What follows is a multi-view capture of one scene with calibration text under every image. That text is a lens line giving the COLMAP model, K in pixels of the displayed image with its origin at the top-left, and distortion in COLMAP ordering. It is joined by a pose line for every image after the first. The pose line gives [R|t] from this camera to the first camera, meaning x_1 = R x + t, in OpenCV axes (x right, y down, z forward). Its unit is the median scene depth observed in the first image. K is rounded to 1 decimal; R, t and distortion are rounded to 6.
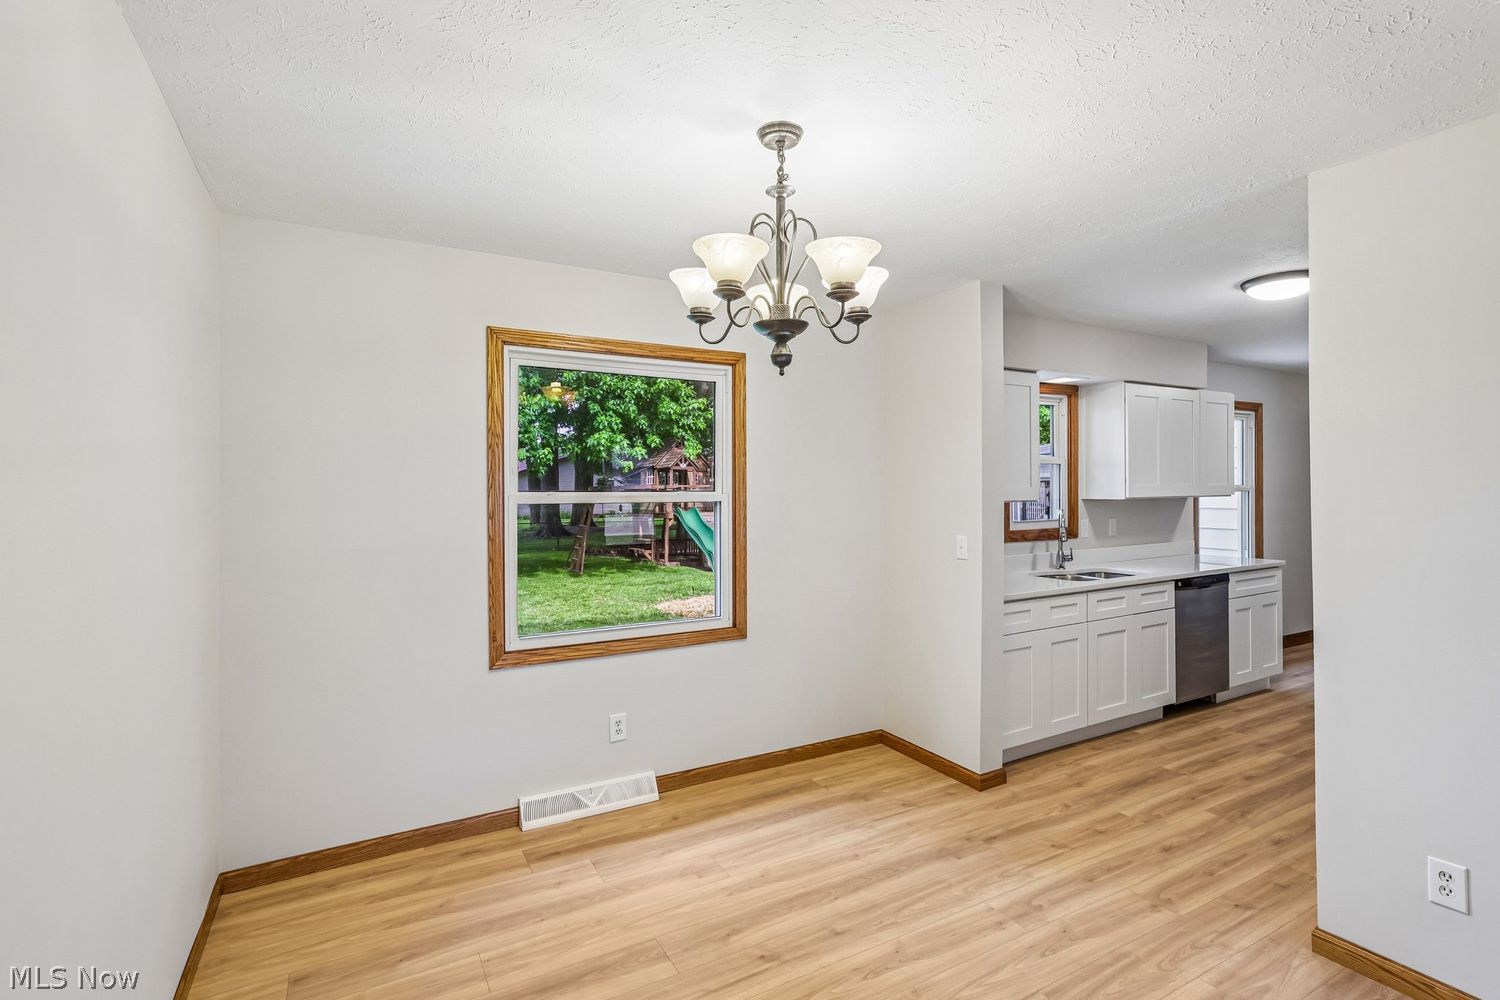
lens RADIAL K [[710.5, 0, 749.6], [0, 710.5, 496.4], [0, 0, 1]] dist [-0.000564, -0.000289]
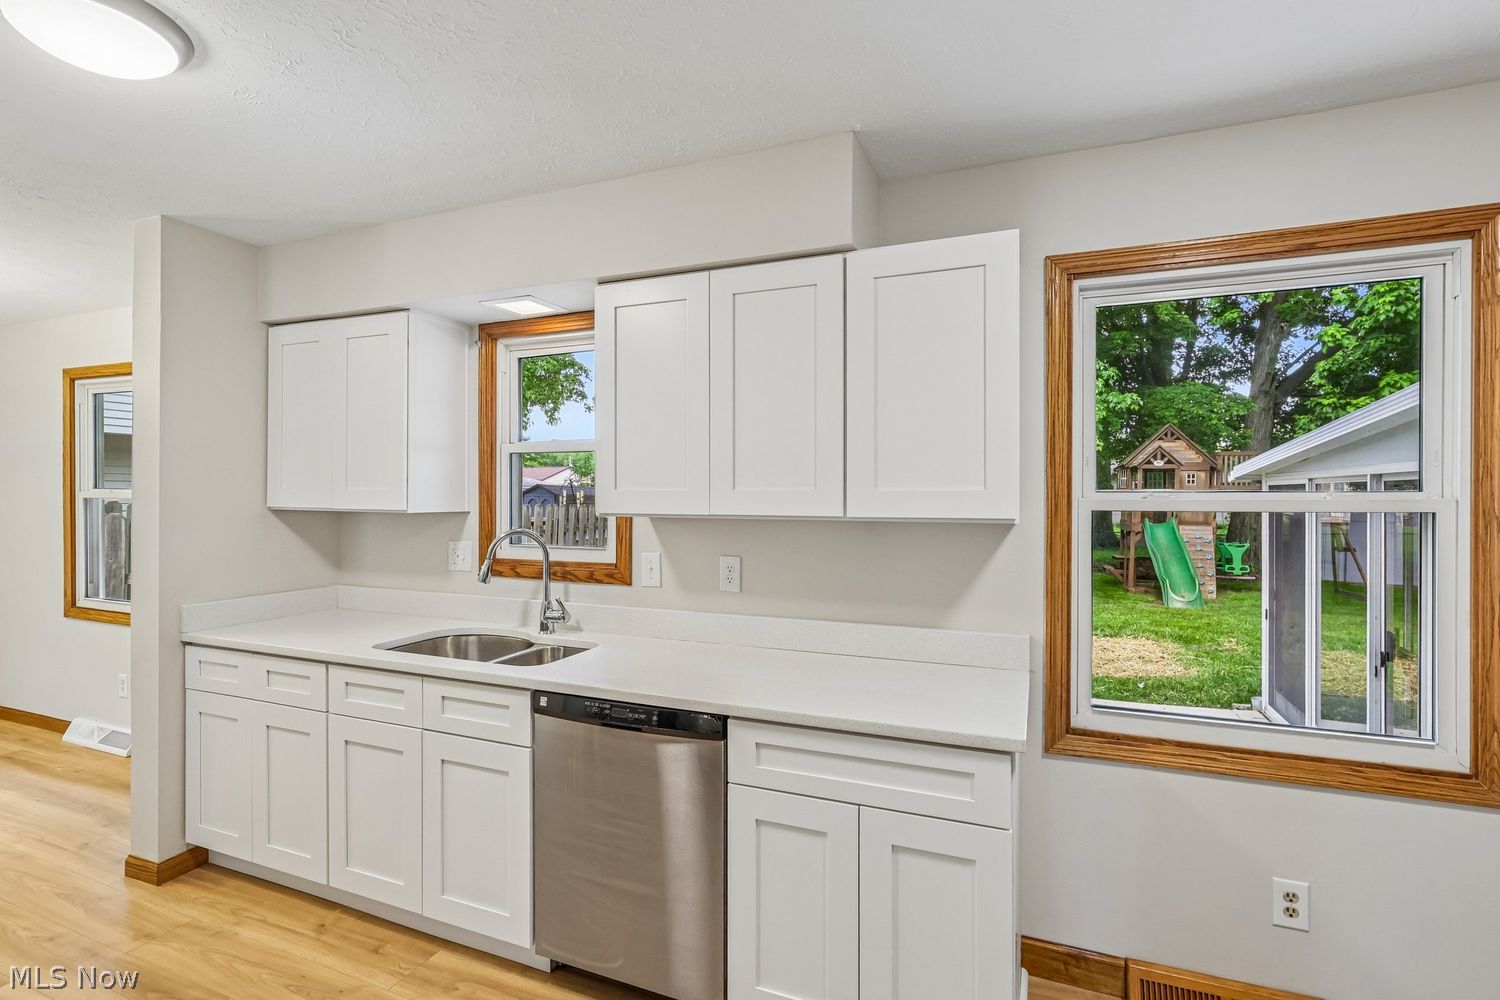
lens RADIAL K [[706.1, 0, 755.9], [0, 706.1, 495.5], [0, 0, 1]] dist [-0.021118, 0.007349]
pose [[0.624330, 0.013494, -0.781044, 1.254887], [-0.019620, 0.999806, 0.001590, -0.017009], [0.780915, 0.014331, 0.624473, 0.981757]]
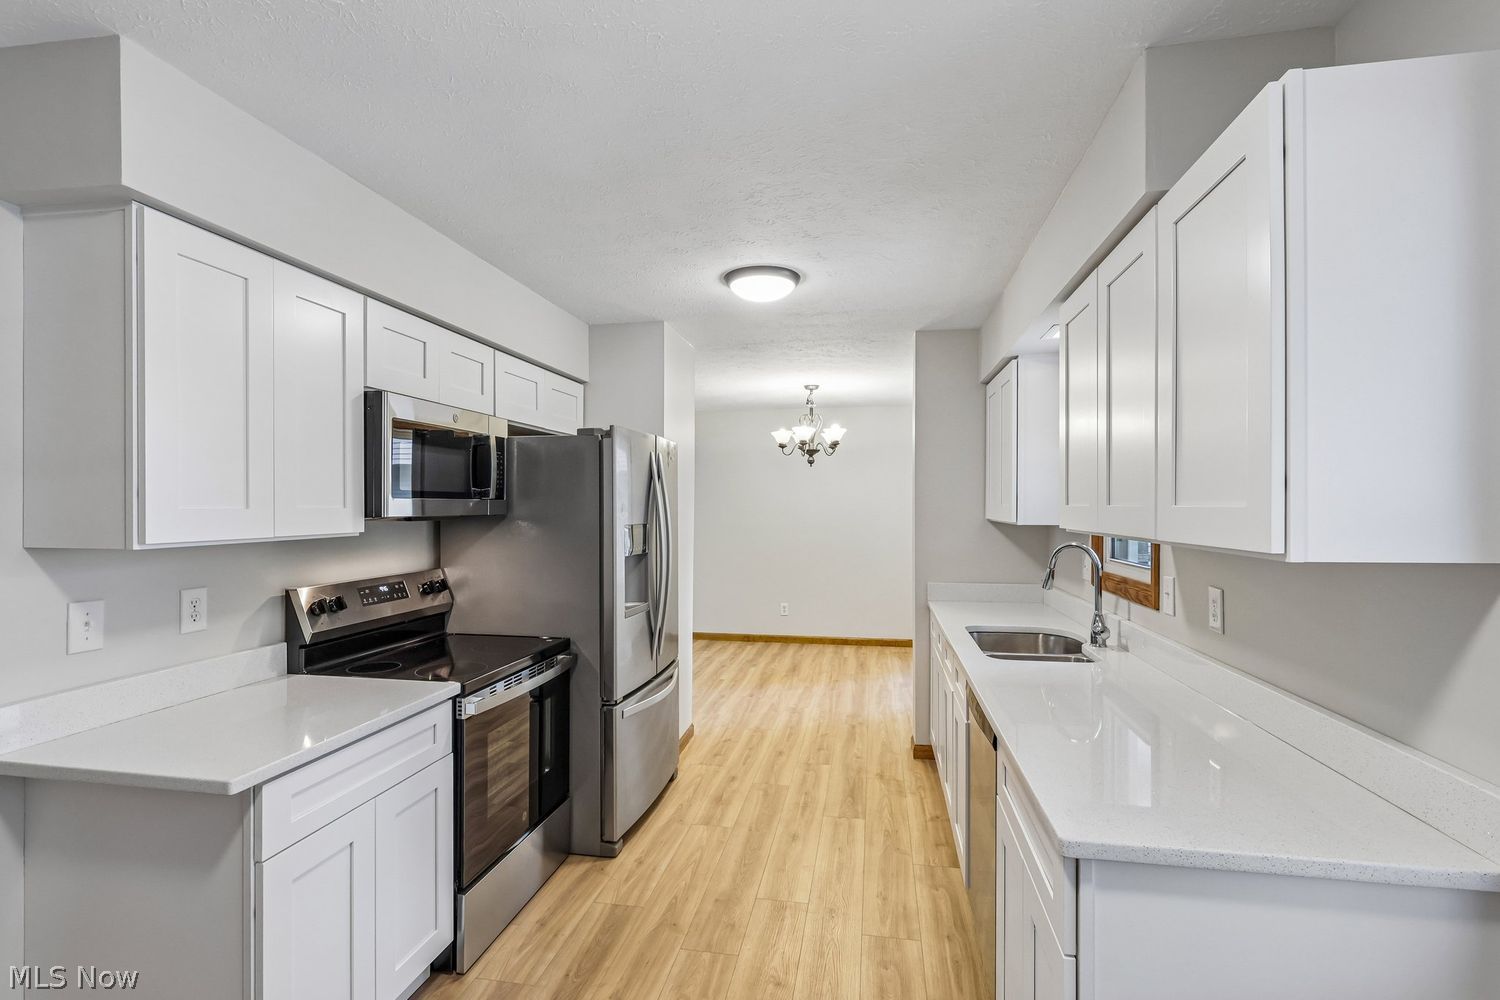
lens RADIAL K [[710.5, 0, 749.6], [0, 710.5, 496.4], [0, 0, 1]] dist [-0.000564, -0.000289]
pose [[-0.637285, -0.001704, -0.770626, 1.369142], [-0.004348, 0.999990, 0.001385, -0.026606], [0.770616, 0.004233, -0.637286, 1.465096]]
